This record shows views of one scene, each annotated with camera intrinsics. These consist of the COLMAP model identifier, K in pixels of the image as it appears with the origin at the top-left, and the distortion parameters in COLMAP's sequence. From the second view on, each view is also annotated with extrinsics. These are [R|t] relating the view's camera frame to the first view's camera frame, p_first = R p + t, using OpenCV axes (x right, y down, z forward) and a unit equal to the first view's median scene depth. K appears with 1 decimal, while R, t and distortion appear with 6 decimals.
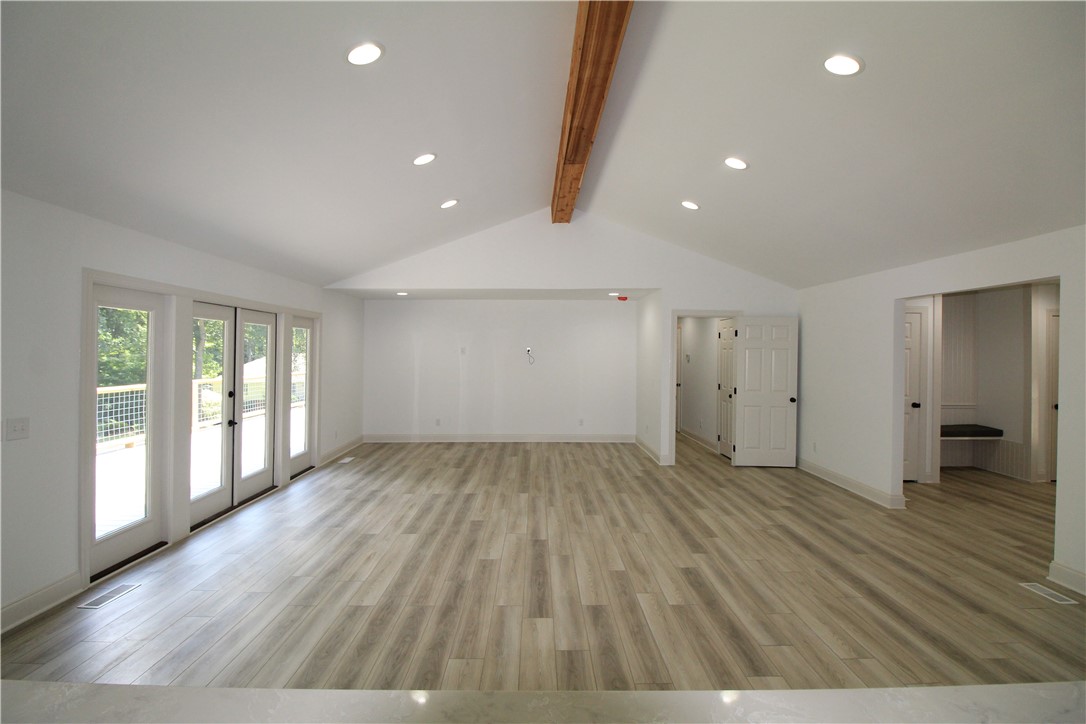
lens RADIAL K [[500.0, 0, 547.4], [0, 500.0, 352.5], [0, 0, 1]] dist [-0.016303, -0.001801]
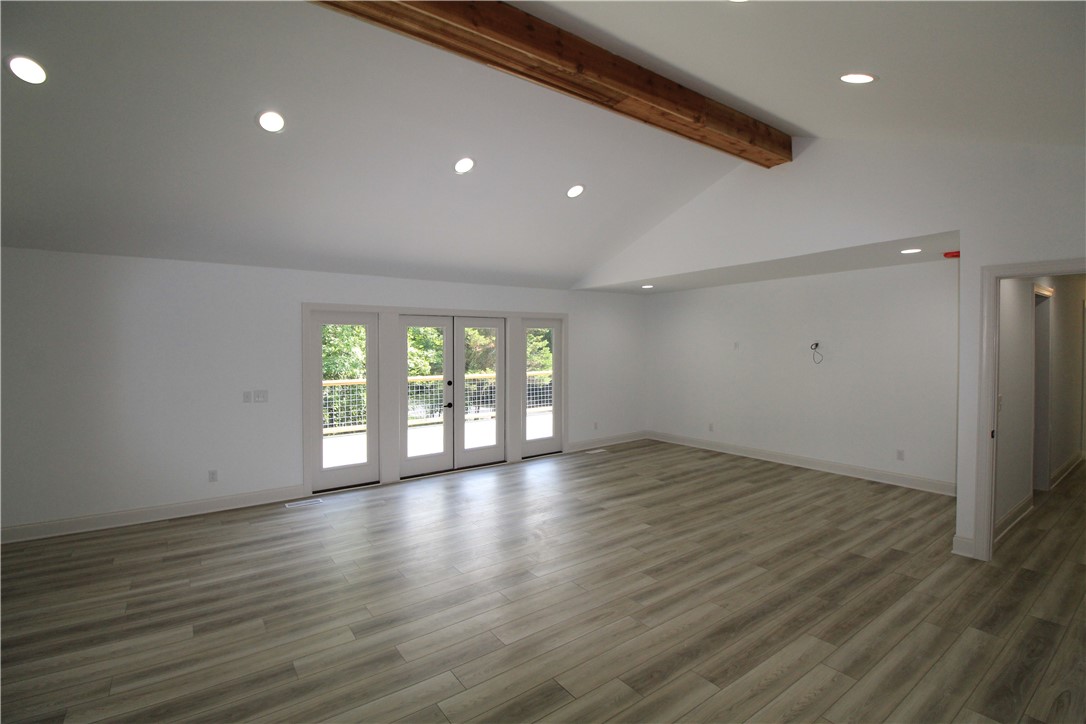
lens RADIAL K [[500.0, 0, 540.5], [0, 500.0, 348.5], [0, 0, 1]] dist [-0.016303, -0.001801]
pose [[0.570050, -0.005365, -0.821593, 0.571209], [0.013863, 0.999899, 0.003089, -0.009590], [0.821493, -0.013150, 0.570067, 0.438804]]
